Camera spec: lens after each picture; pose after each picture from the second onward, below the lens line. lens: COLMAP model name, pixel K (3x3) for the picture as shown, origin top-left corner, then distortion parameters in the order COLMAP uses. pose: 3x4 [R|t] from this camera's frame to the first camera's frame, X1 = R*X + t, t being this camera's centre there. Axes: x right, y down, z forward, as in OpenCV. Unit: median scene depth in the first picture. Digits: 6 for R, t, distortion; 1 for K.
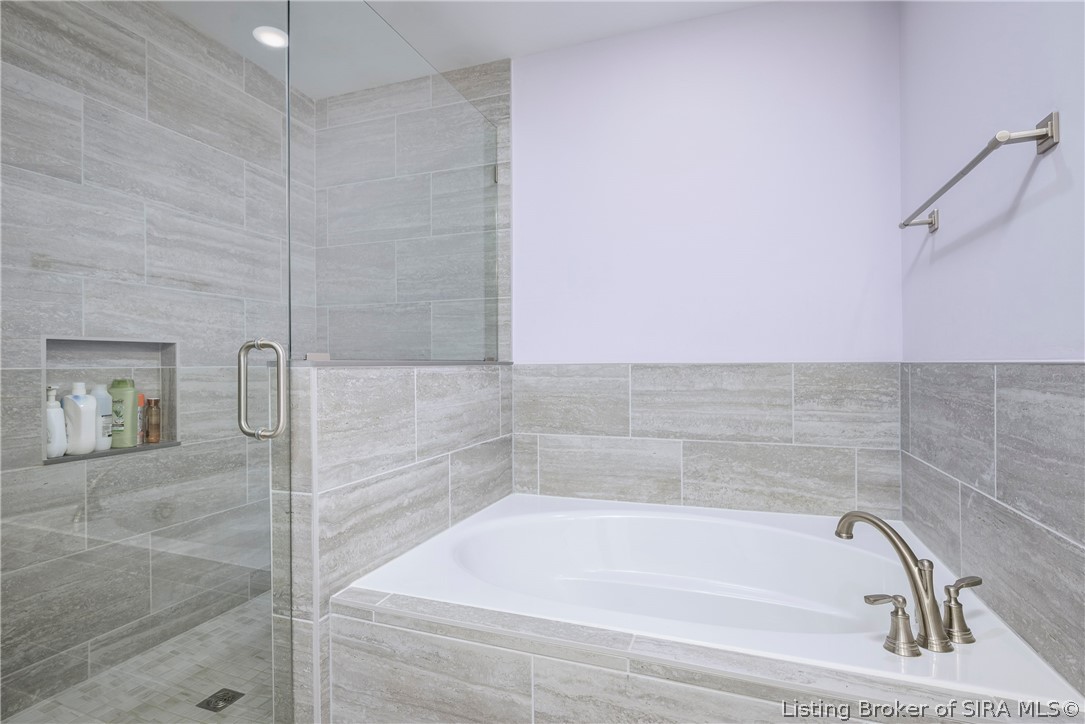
lens RADIAL K [[523.0, 0, 542.4], [0, 523.0, 365.8], [0, 0, 1]] dist [0.000050, -0.000445]
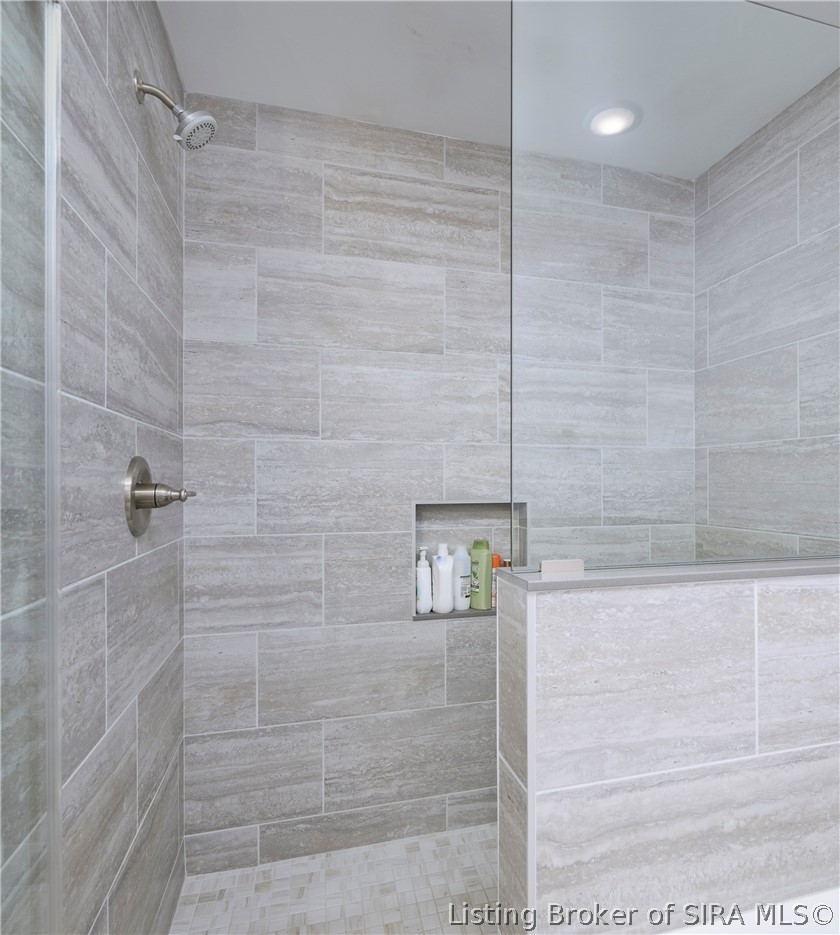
lens RADIAL K [[556.9, 0, 470.7], [0, 556.9, 483.3], [0, 0, 1]] dist [-0.001041, -0.001848]
pose [[0.598852, 0.002843, -0.800855, 0.039747], [-0.004615, 0.999989, 0.000099, -0.086980], [0.800846, 0.003637, 0.598859, 0.364601]]
